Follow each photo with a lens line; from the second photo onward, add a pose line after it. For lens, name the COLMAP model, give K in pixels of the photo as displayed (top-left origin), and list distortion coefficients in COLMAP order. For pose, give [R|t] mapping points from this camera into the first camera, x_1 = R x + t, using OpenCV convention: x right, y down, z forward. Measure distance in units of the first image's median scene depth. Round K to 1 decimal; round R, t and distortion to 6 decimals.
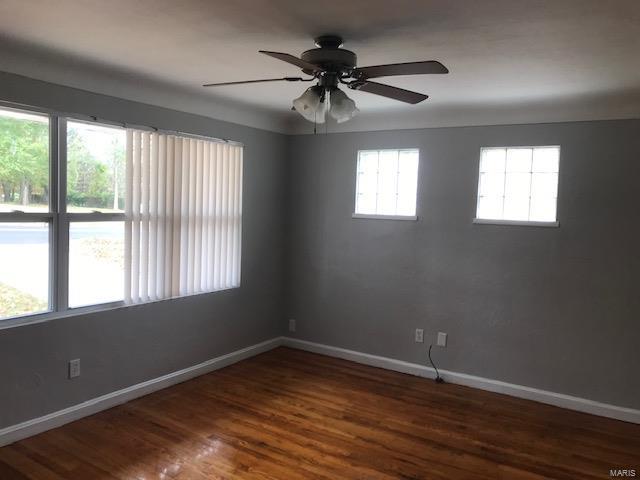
lens RADIAL K [[533.4, 0, 320.0], [0, 533.4, 237.3], [0, 0, 1]] dist [0.003944, 0.007279]
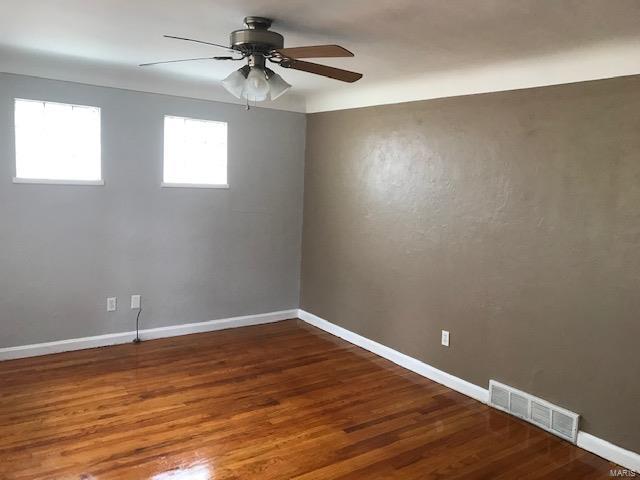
lens RADIAL K [[533.4, 0, 319.8], [0, 533.4, 242.0], [0, 0, 1]] dist [0.003944, 0.007279]
pose [[0.363874, -0.129241, 0.922438, -0.662467], [0.029525, 0.991430, 0.127260, -0.048066], [-0.930980, -0.019072, 0.364572, 0.353384]]
